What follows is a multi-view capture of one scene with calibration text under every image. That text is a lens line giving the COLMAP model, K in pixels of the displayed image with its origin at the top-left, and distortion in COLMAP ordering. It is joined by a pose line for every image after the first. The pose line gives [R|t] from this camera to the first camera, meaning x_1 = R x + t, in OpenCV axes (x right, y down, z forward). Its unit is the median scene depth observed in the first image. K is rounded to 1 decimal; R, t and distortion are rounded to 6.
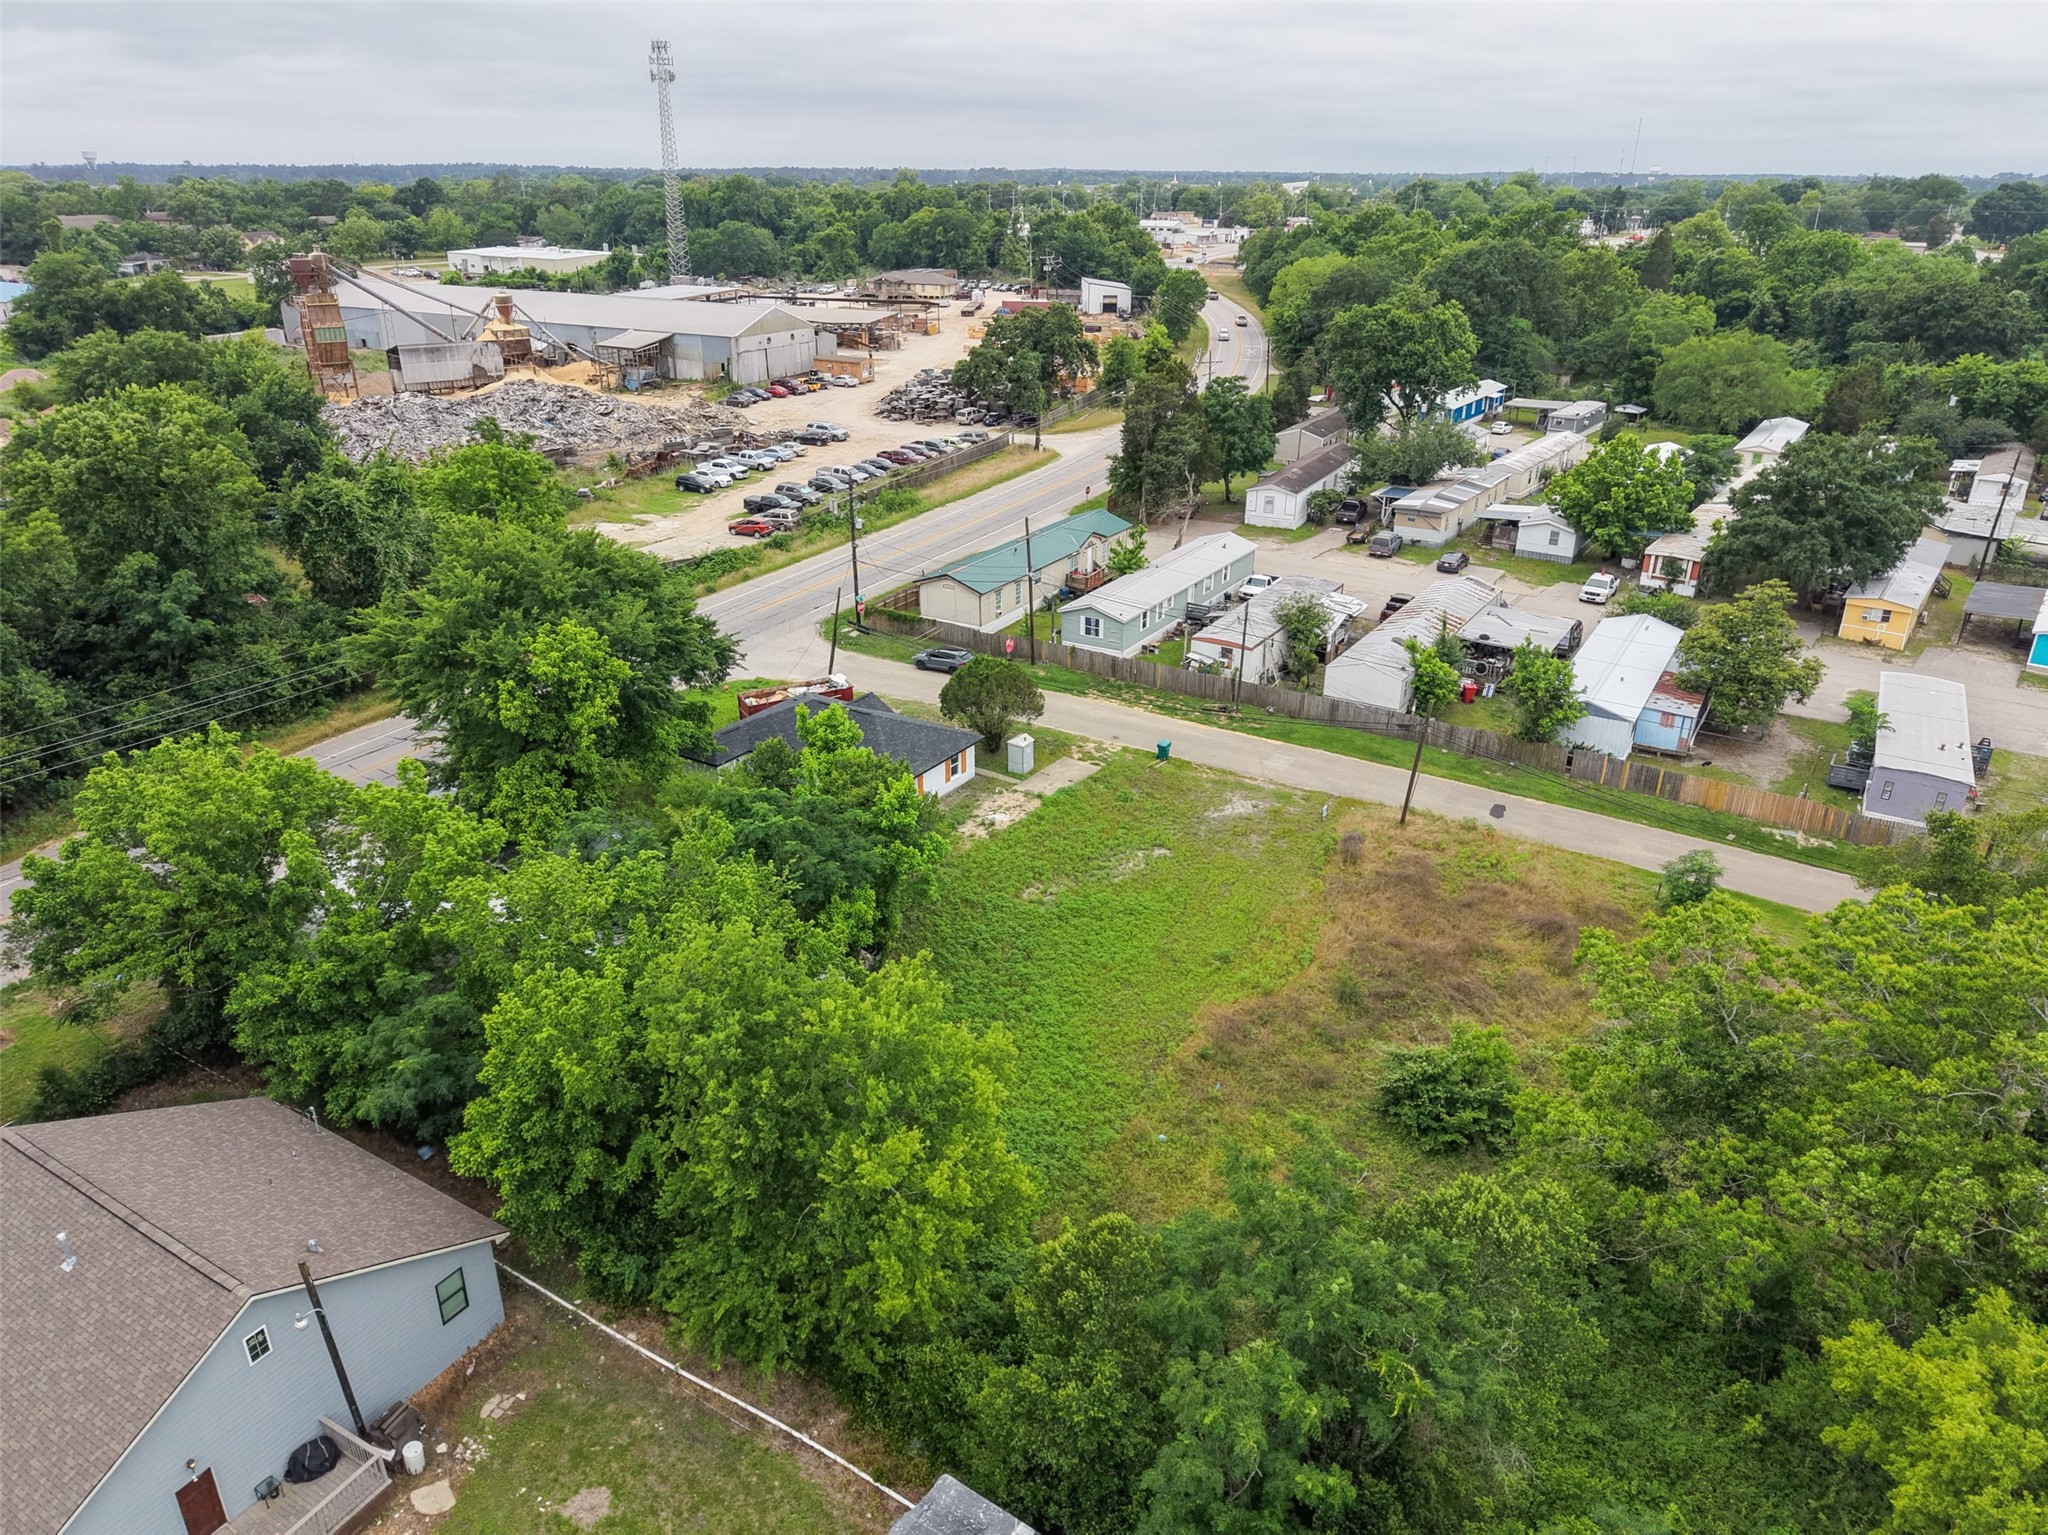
lens RADIAL K [[1367.7, 0, 1024.1], [0, 1367.7, 773.6], [0, 0, 1]] dist [0.026732, -0.027084]
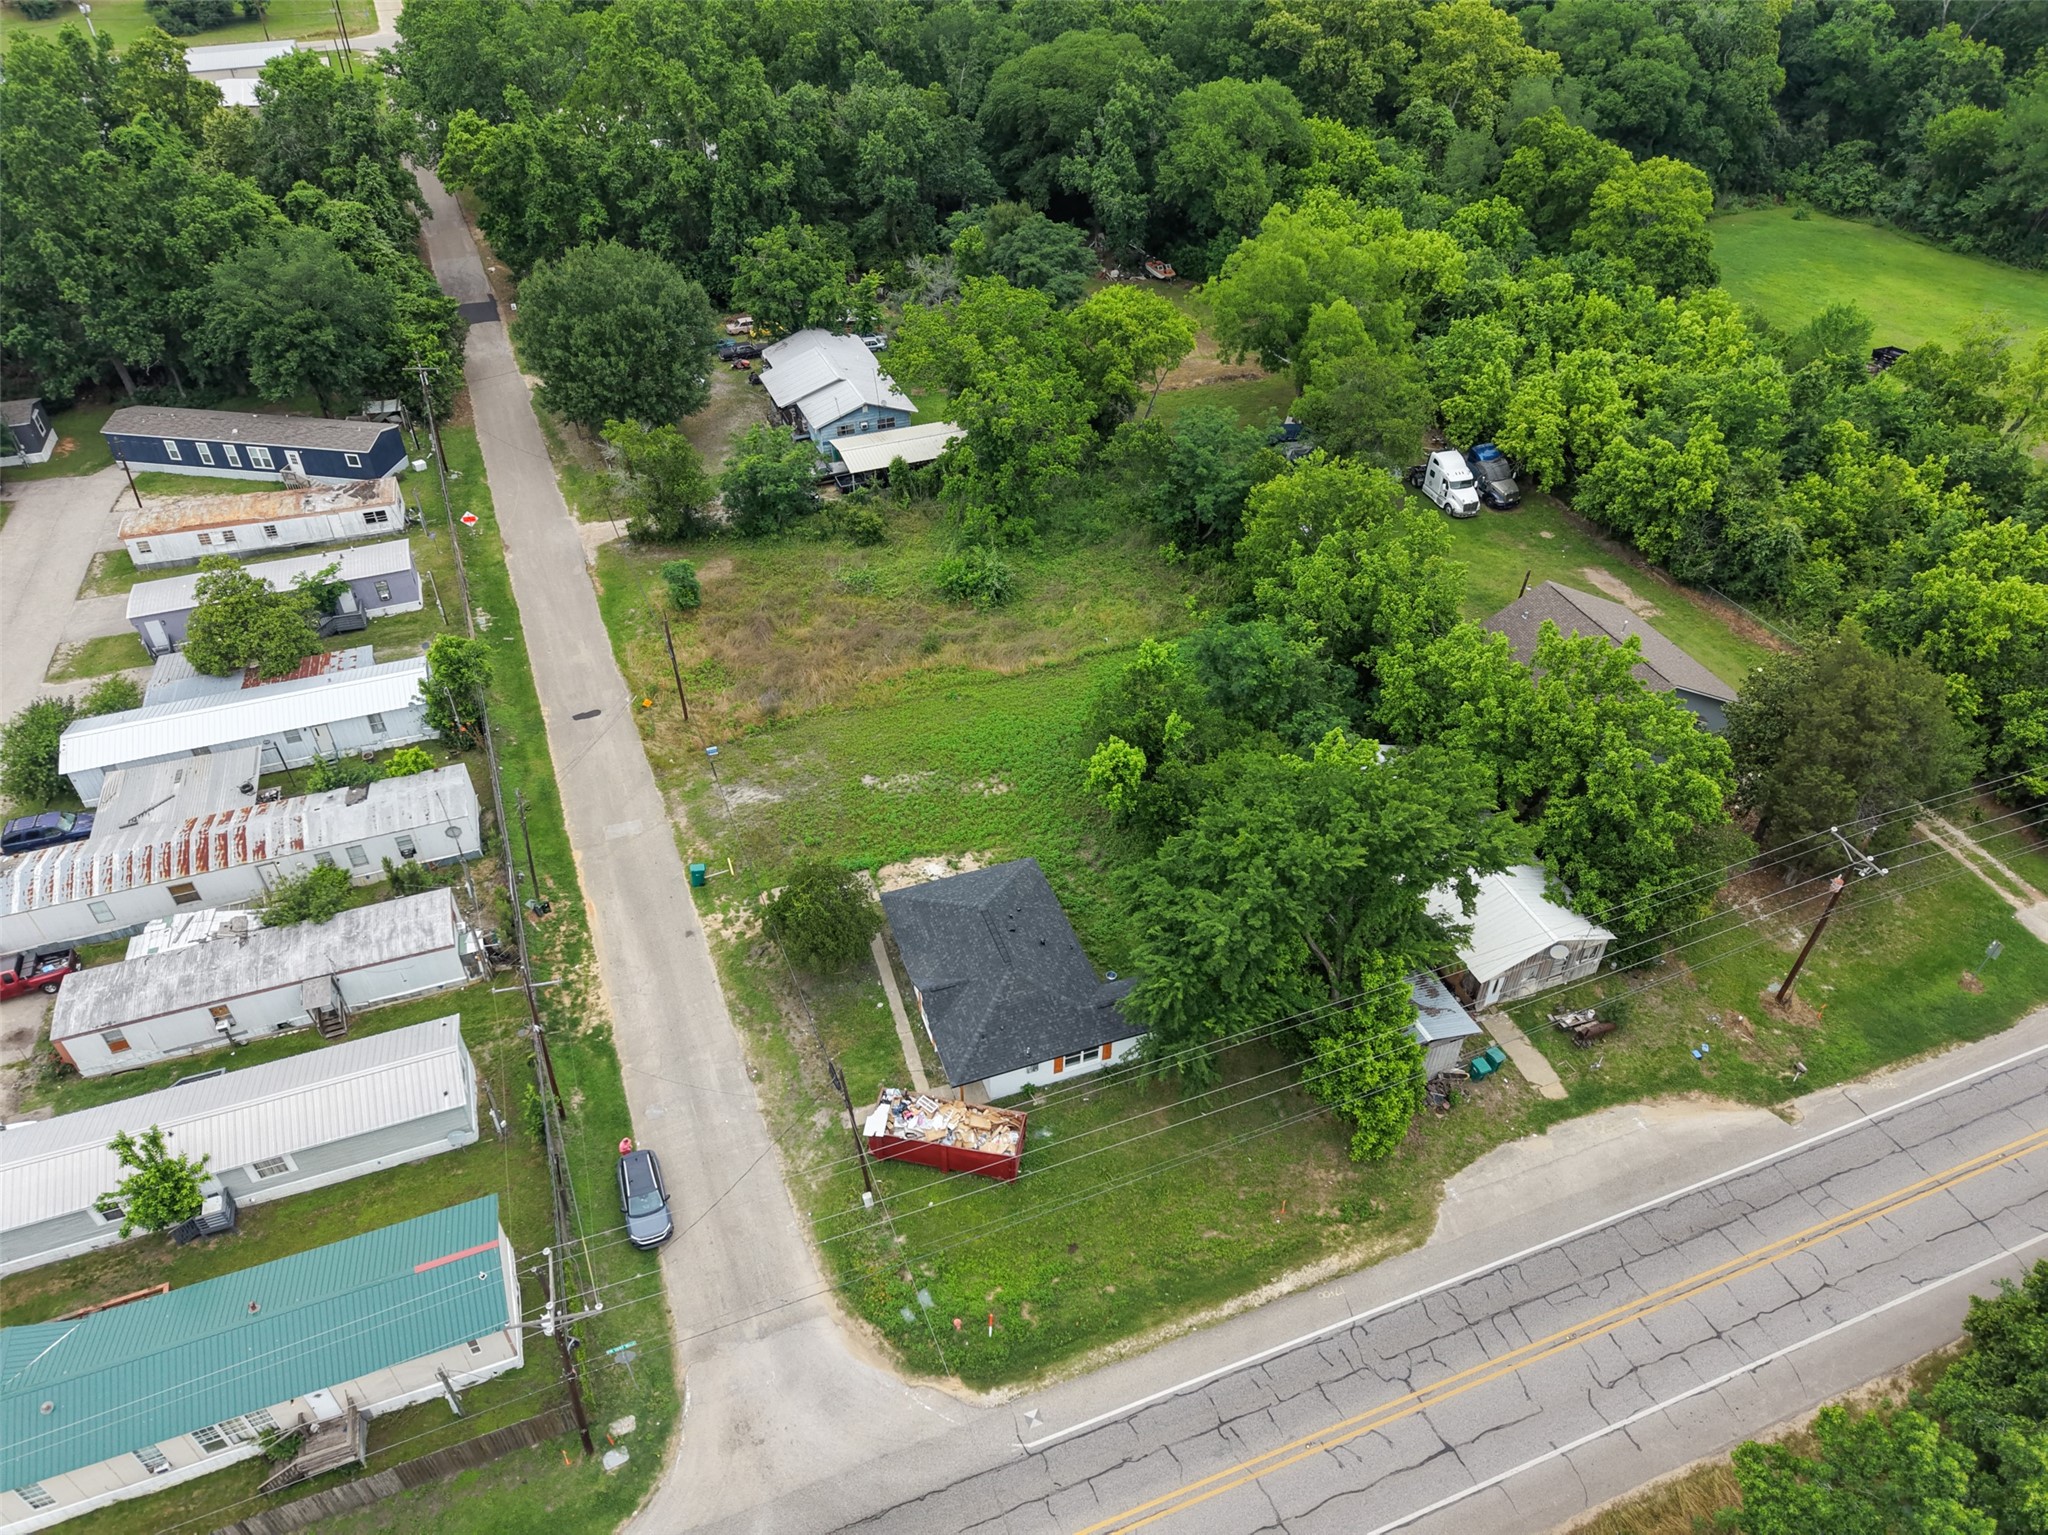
lens RADIAL K [[1367.7, 0, 1029.1], [0, 1367.7, 770.1], [0, 0, 1]] dist [0.026732, -0.027084]
pose [[-0.783958, -0.402773, 0.472423, -0.348417], [0.243345, 0.500709, 0.830707, -0.553806], [-0.571133, 0.766201, -0.294522, 0.778490]]
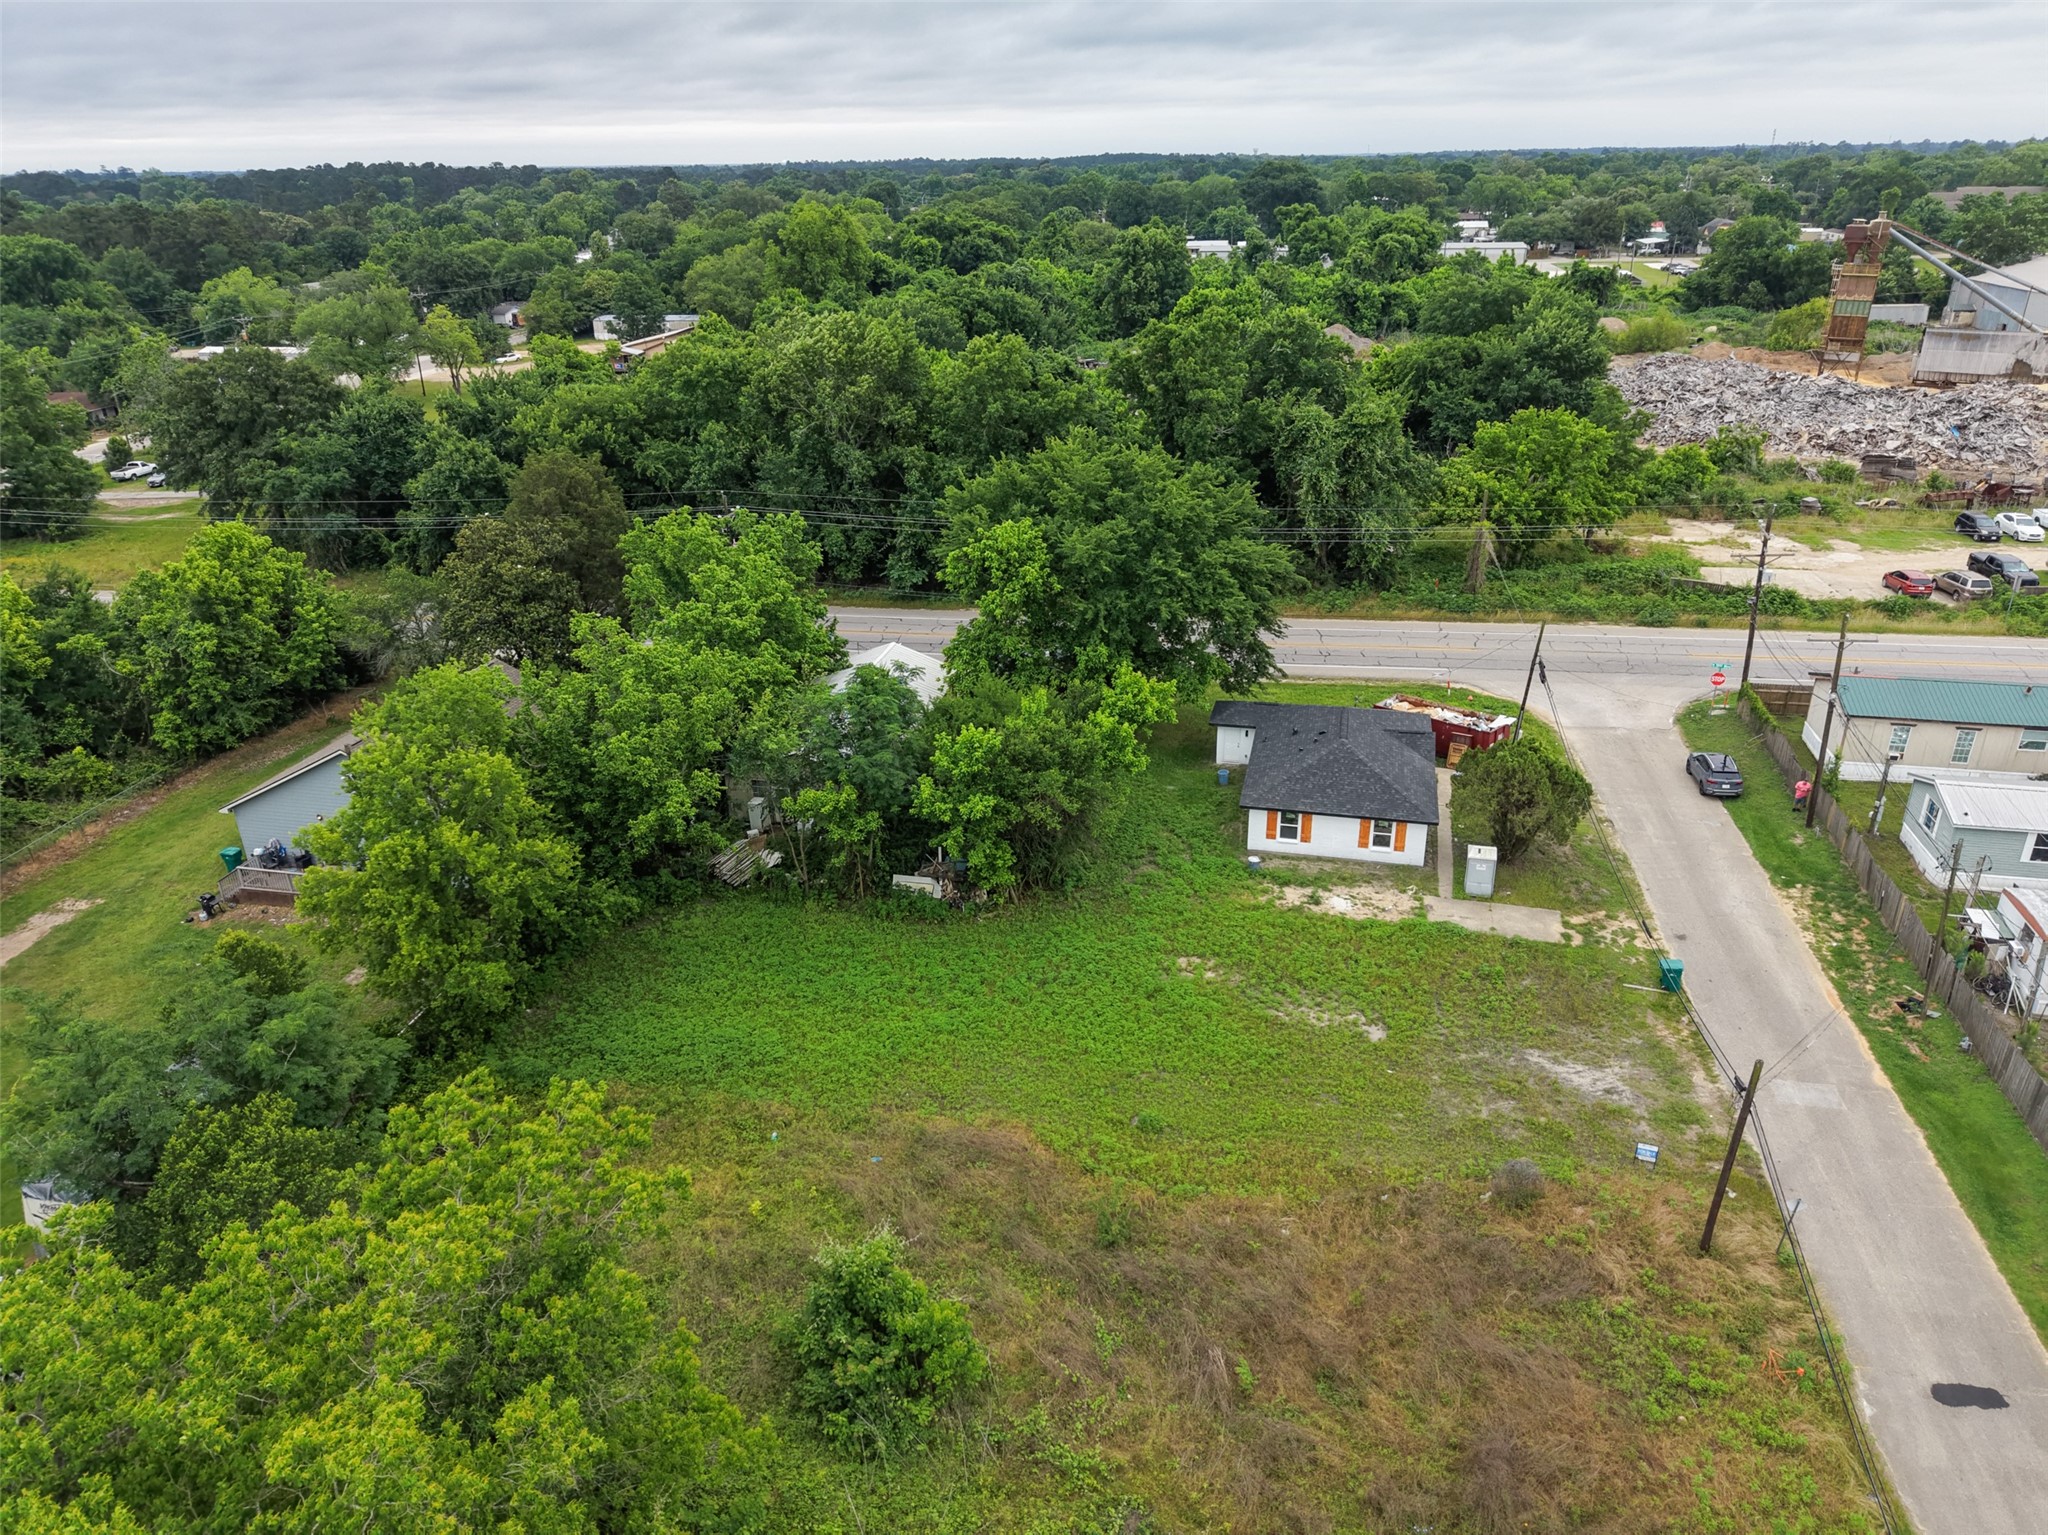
lens RADIAL K [[1367.7, 0, 1023.7], [0, 1367.7, 762.5], [0, 0, 1]] dist [0.026732, -0.027084]
pose [[0.317663, 0.374390, -0.871162, 0.384191], [-0.367149, 0.895647, 0.251034, -0.113978], [0.874238, 0.240102, 0.421971, 0.305501]]
